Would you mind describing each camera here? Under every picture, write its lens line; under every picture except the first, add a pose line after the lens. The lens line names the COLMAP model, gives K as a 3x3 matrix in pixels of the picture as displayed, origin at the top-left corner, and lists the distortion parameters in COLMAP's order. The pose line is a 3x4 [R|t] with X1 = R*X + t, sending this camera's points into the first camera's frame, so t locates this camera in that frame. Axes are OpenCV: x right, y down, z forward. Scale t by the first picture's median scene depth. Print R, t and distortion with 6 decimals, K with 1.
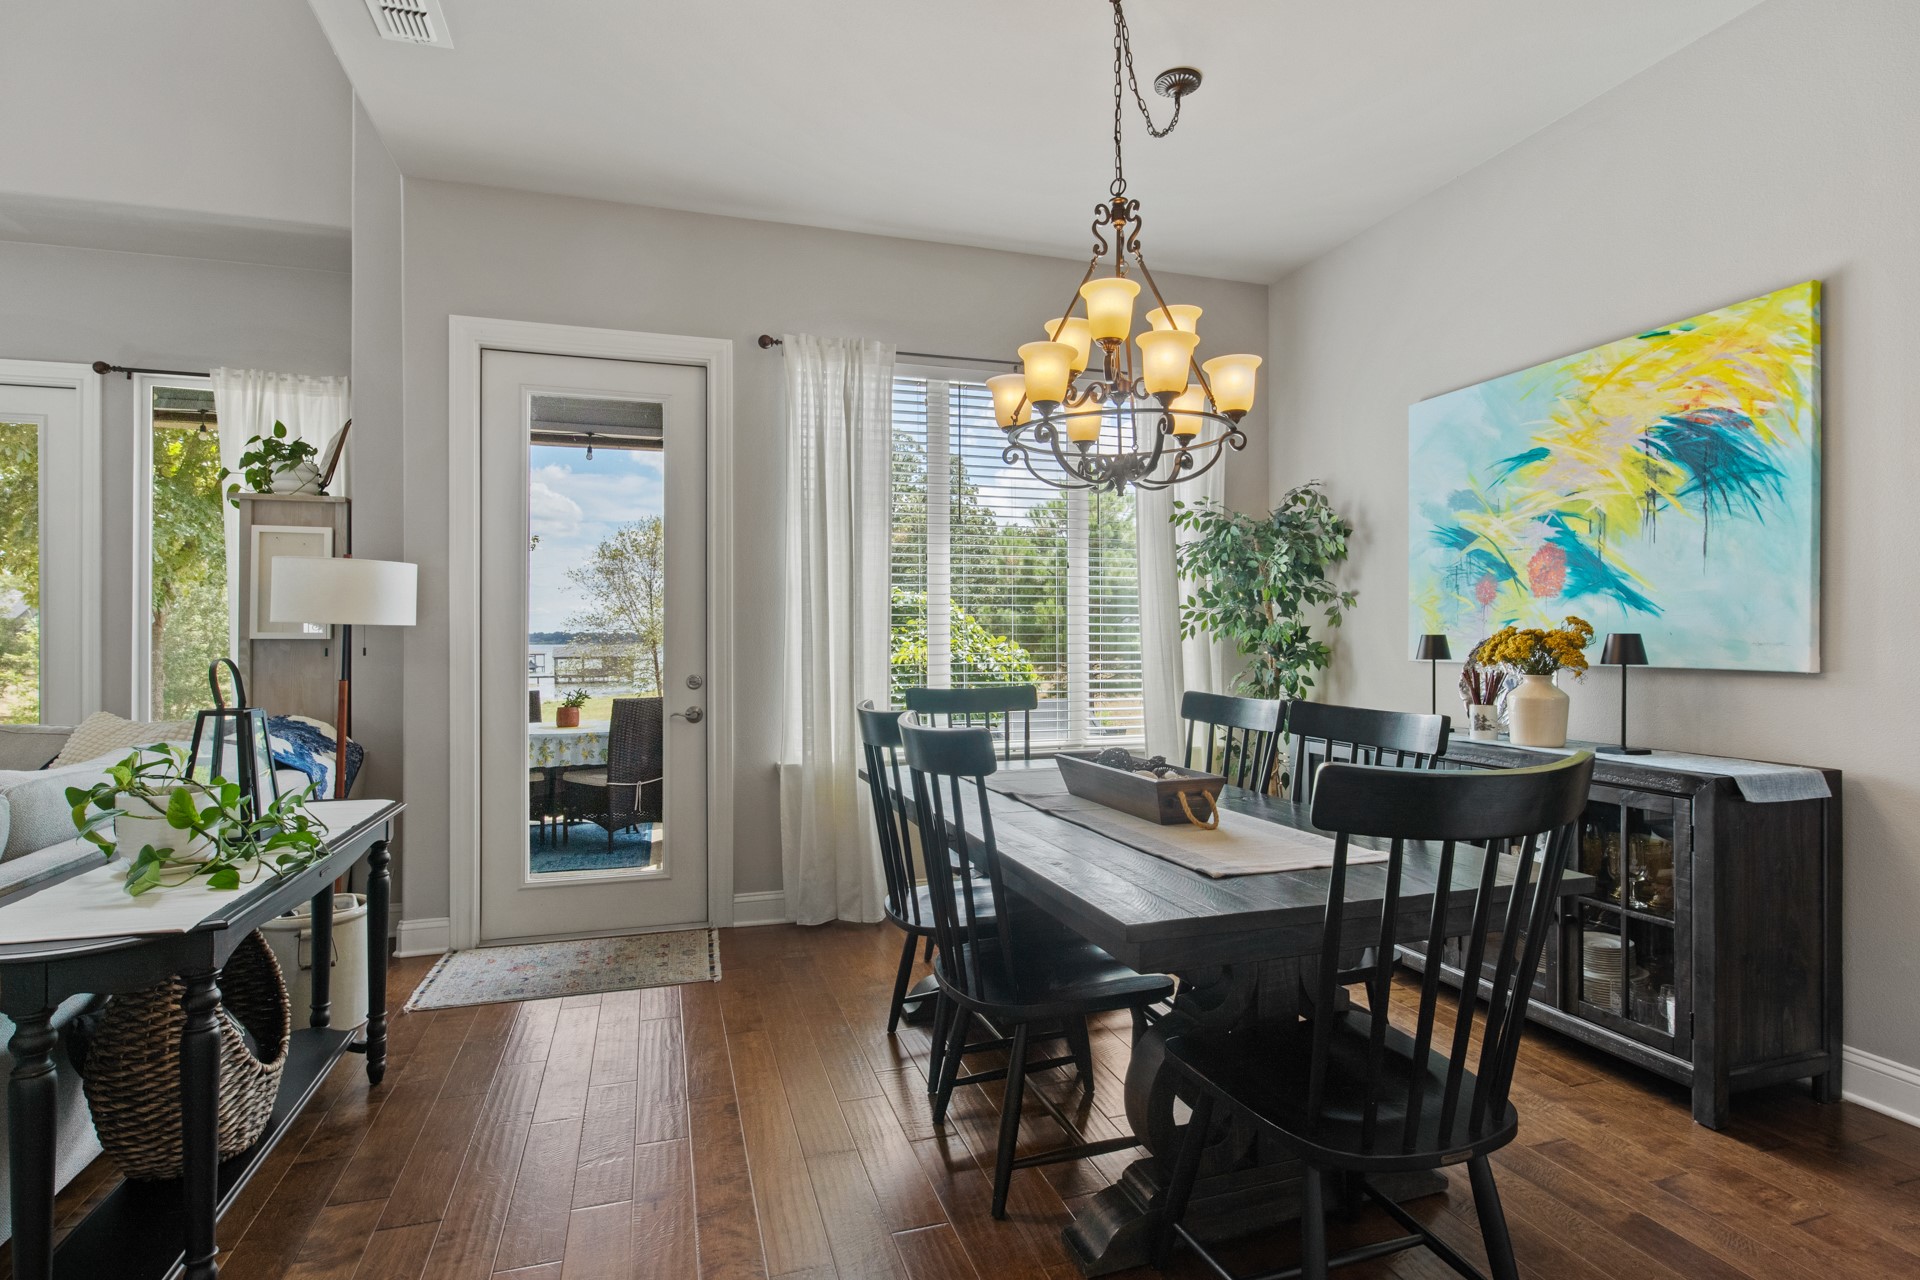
lens RADIAL K [[968.3, 0, 962.8], [0, 968.3, 640.8], [0, 0, 1]] dist [-0.002579, -0.004045]
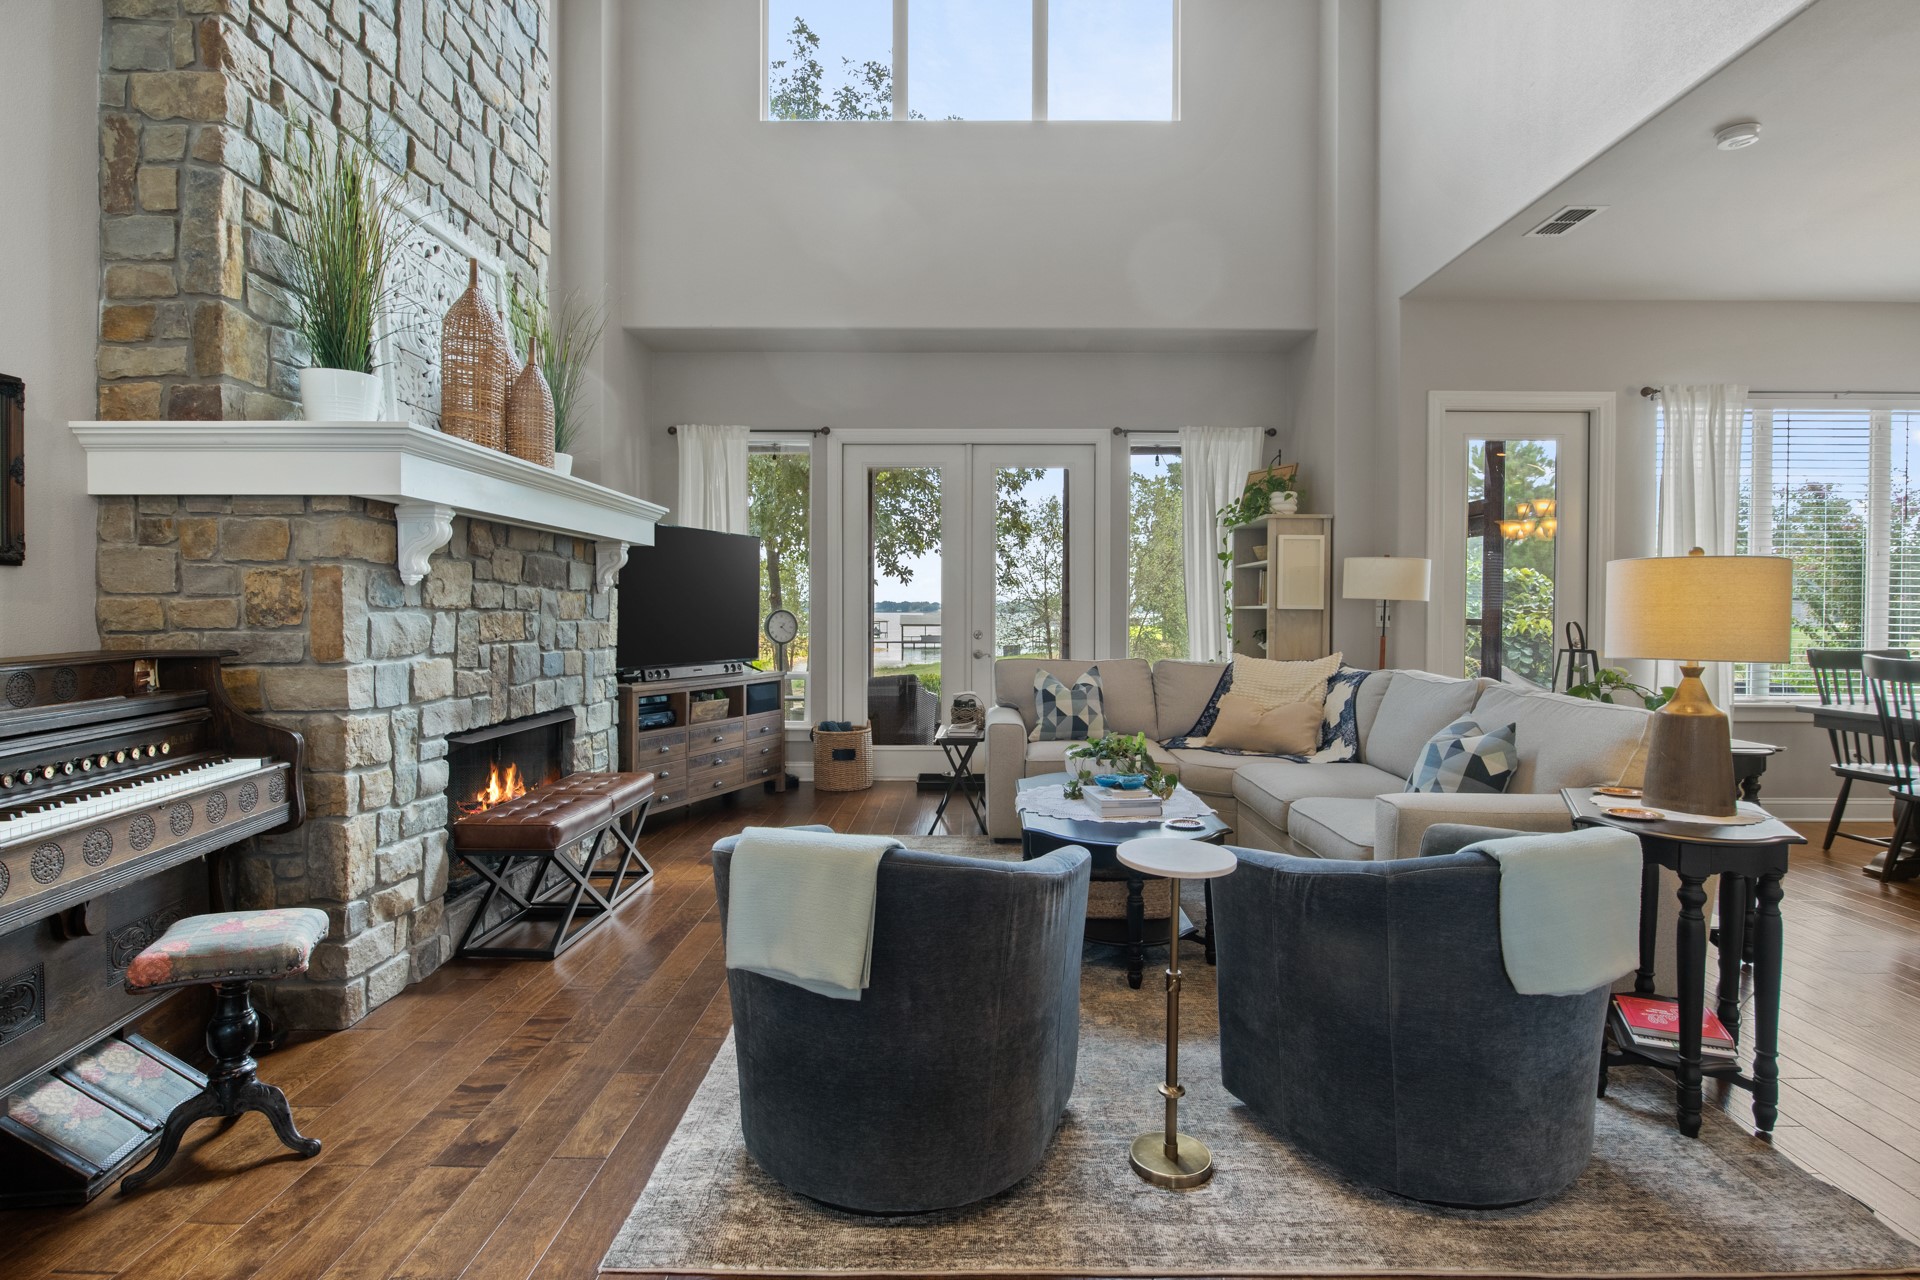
lens RADIAL K [[968.3, 0, 964.7], [0, 968.3, 632.5], [0, 0, 1]] dist [-0.002579, -0.004045]
pose [[0.955506, 0.008619, -0.294845, -0.708903], [-0.001513, 0.999703, 0.024321, -0.000957], [0.294967, -0.022793, 0.955235, -0.584367]]
